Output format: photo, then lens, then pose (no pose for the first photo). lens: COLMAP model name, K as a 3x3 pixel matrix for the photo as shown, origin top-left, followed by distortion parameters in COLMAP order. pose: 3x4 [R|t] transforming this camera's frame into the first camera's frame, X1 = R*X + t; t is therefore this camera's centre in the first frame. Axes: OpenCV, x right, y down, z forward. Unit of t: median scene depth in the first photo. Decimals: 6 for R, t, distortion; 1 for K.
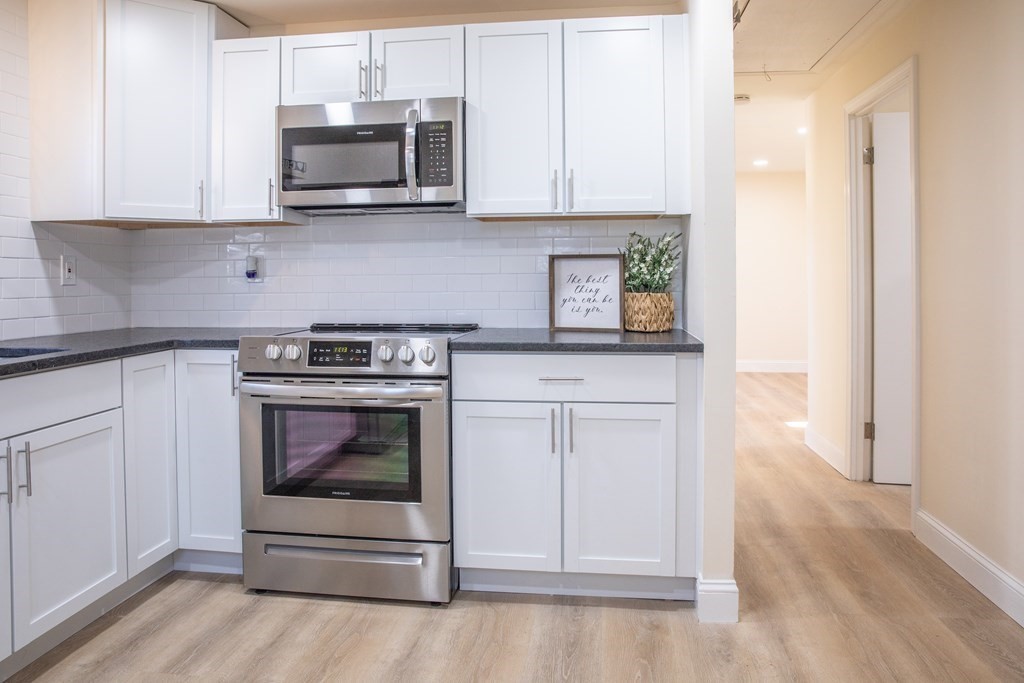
lens RADIAL K [[704.9, 0, 511.0], [0, 704.9, 267.9], [0, 0, 1]] dist [-0.082036, 0.037407]
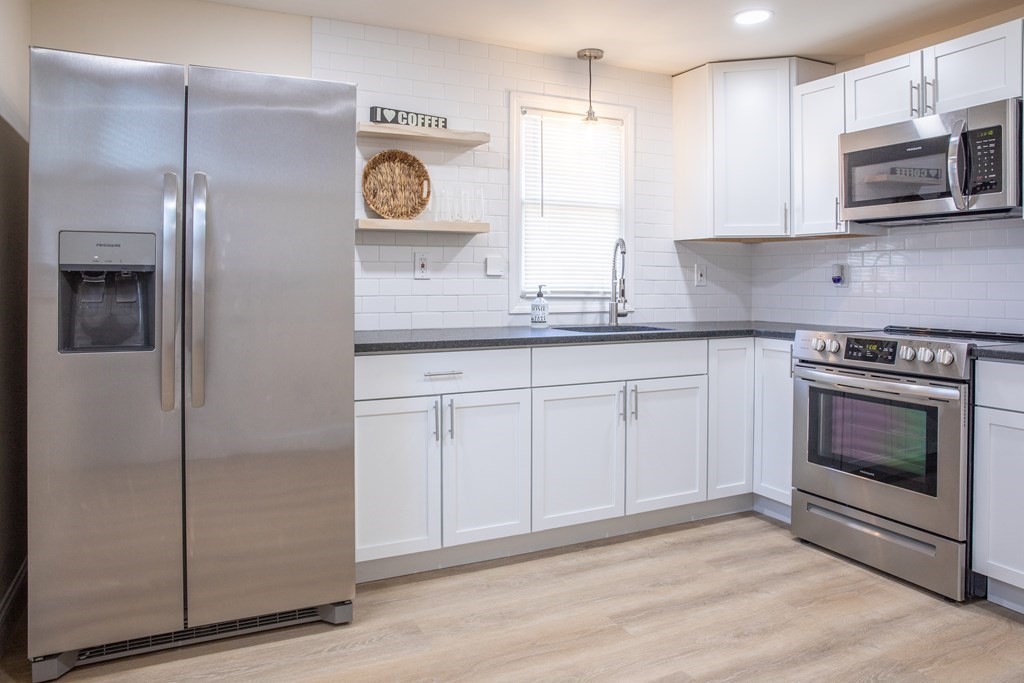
lens RADIAL K [[704.9, 0, 530.6], [0, 704.9, 279.6], [0, 0, 1]] dist [-0.082036, 0.037407]
pose [[0.577507, 0.011828, -0.816300, 0.331371], [-0.004162, 0.999925, 0.011545, -0.002494], [0.816375, -0.003270, 0.577512, -0.090371]]
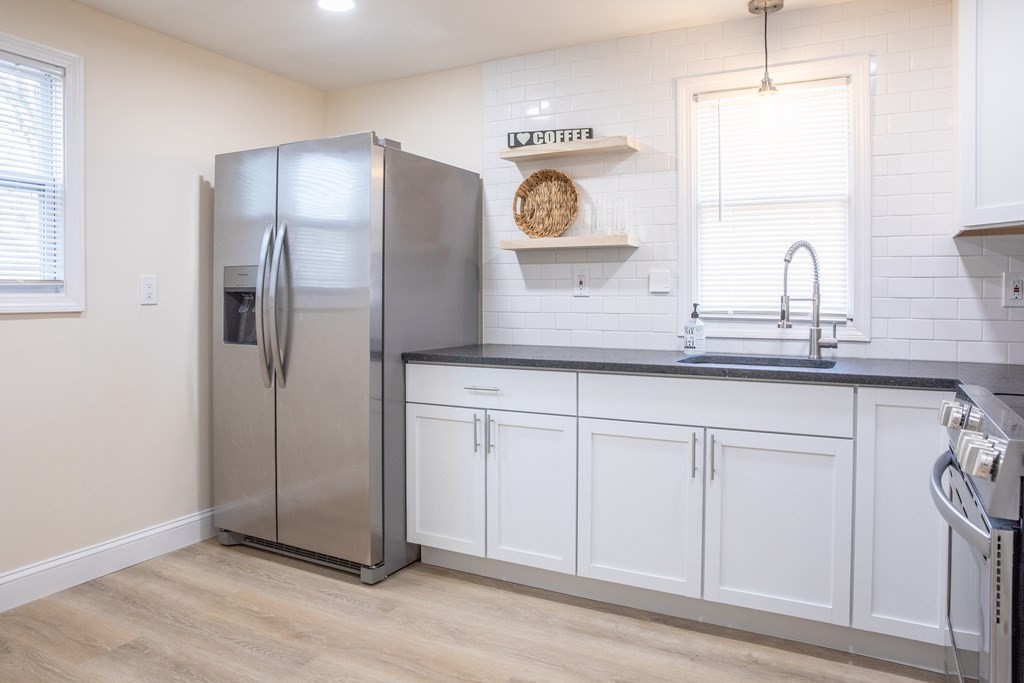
lens RADIAL K [[704.9, 0, 501.6], [0, 704.9, 304.9], [0, 0, 1]] dist [-0.082036, 0.037407]
pose [[-0.336529, 0.023086, -0.941390, 0.402522], [0.007613, 0.999733, 0.021795, -0.001029], [0.941642, 0.000168, -0.336615, 0.764643]]
